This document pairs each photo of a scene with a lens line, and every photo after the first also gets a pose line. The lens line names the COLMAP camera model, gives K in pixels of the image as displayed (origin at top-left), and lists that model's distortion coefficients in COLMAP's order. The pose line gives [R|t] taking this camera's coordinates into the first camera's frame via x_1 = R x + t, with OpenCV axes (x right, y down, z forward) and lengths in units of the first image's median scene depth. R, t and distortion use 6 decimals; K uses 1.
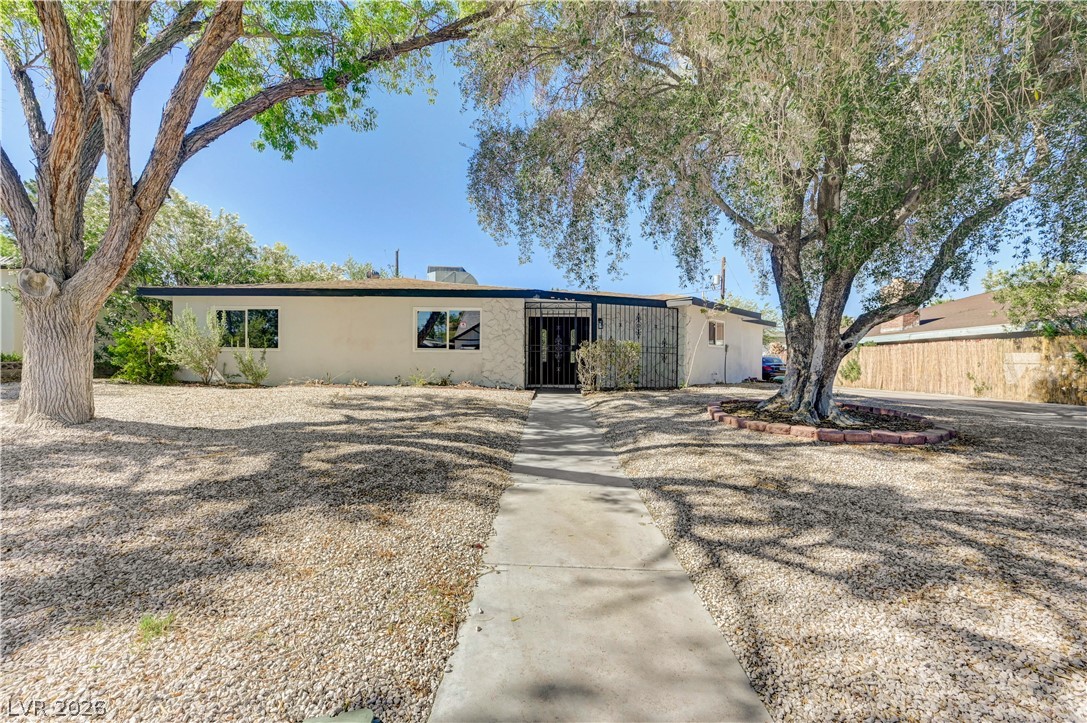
lens RADIAL K [[466.4, 0, 543.5], [0, 466.4, 361.5], [0, 0, 1]] dist [0.000276, 0.000502]
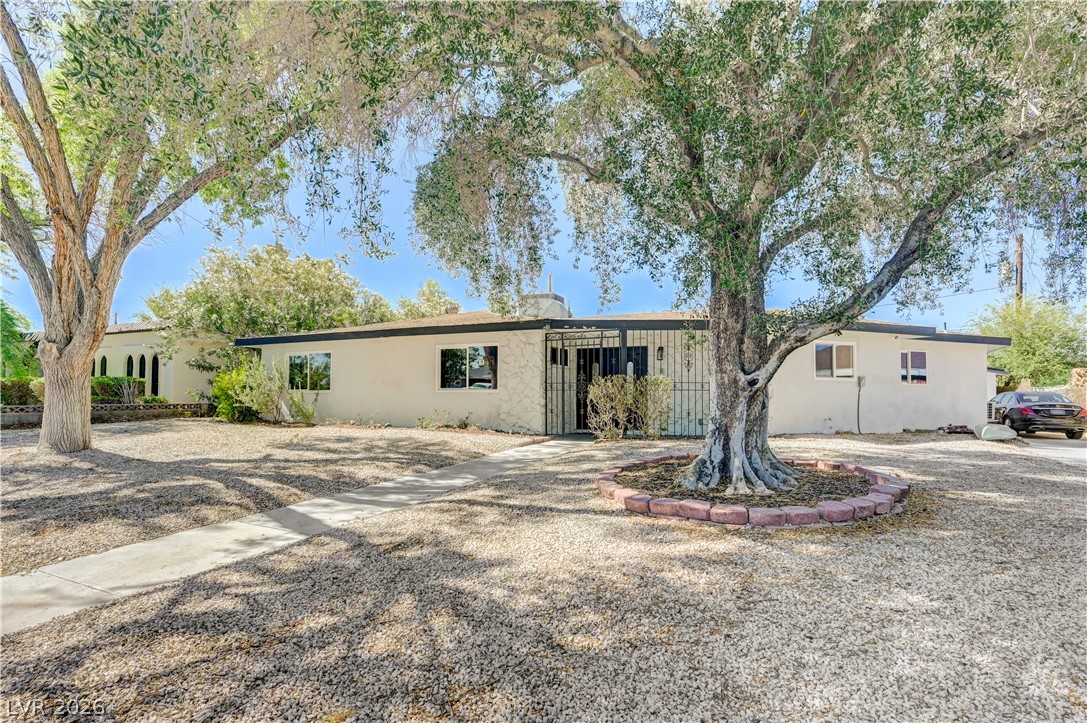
lens RADIAL K [[581.8, 0, 545.6], [0, 581.8, 370.5], [0, 0, 1]] dist [0.000368, 0.000140]
pose [[0.900397, -0.025766, -0.434305, 0.465344], [0.005048, 0.998796, -0.048790, -0.006472], [0.435039, 0.041738, 0.899444, 0.037420]]
